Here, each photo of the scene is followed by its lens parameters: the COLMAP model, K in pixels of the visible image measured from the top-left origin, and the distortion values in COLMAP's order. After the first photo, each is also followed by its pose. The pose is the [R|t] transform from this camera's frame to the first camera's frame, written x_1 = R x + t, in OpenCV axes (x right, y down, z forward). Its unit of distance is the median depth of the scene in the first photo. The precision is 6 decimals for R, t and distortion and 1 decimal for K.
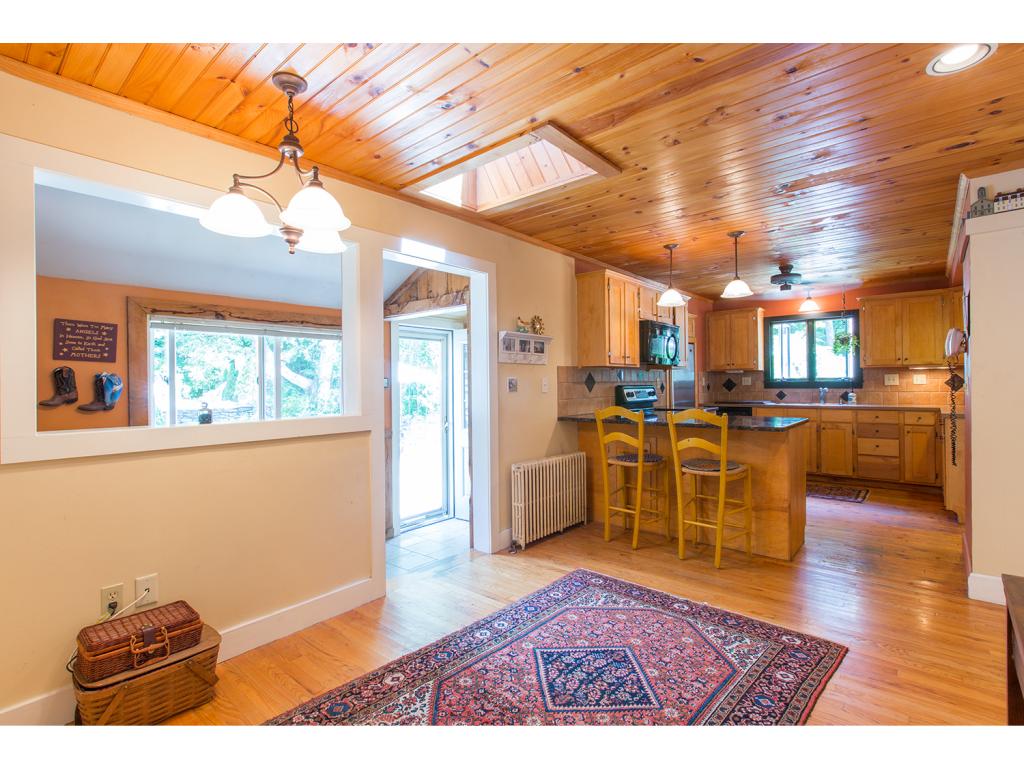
lens RADIAL K [[491.8, 0, 509.2], [0, 491.8, 383.3], [0, 0, 1]] dist [0.001131, 0.000097]
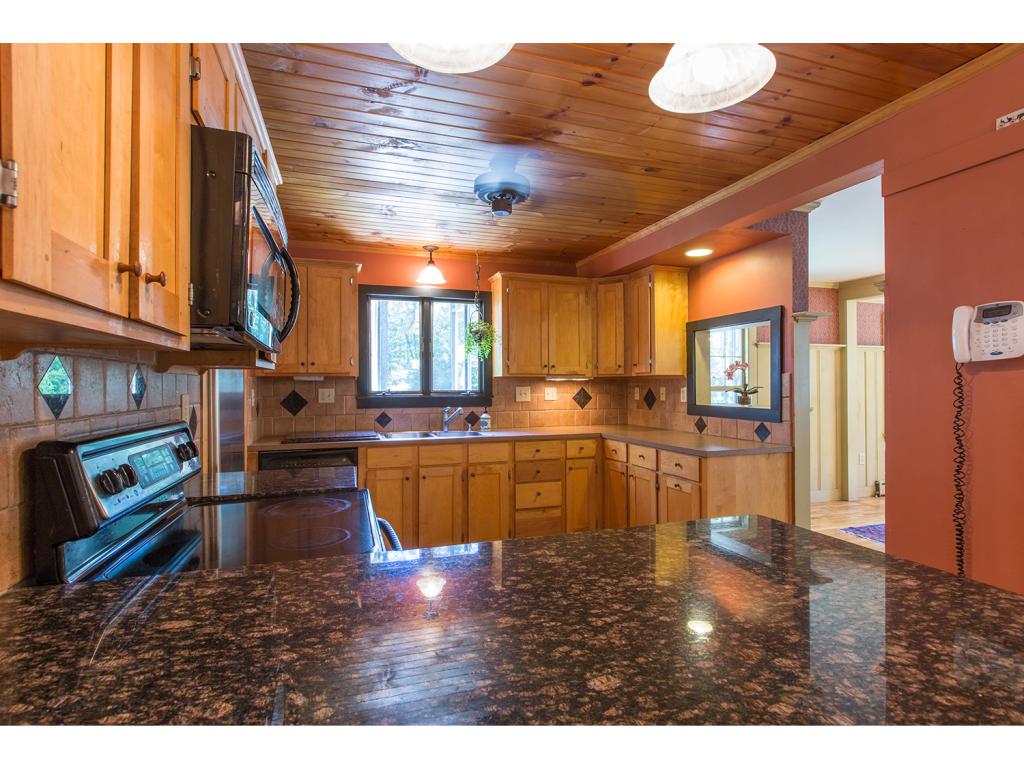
lens RADIAL K [[508.0, 0, 510.4], [0, 508.0, 383.2], [0, 0, 1]] dist [0.002404, 0.000434]
pose [[0.522046, 0.012685, 0.852823, 0.122515], [-0.003257, 0.999912, -0.012879, -0.013583], [-0.852911, 0.003945, 0.522042, 0.615474]]
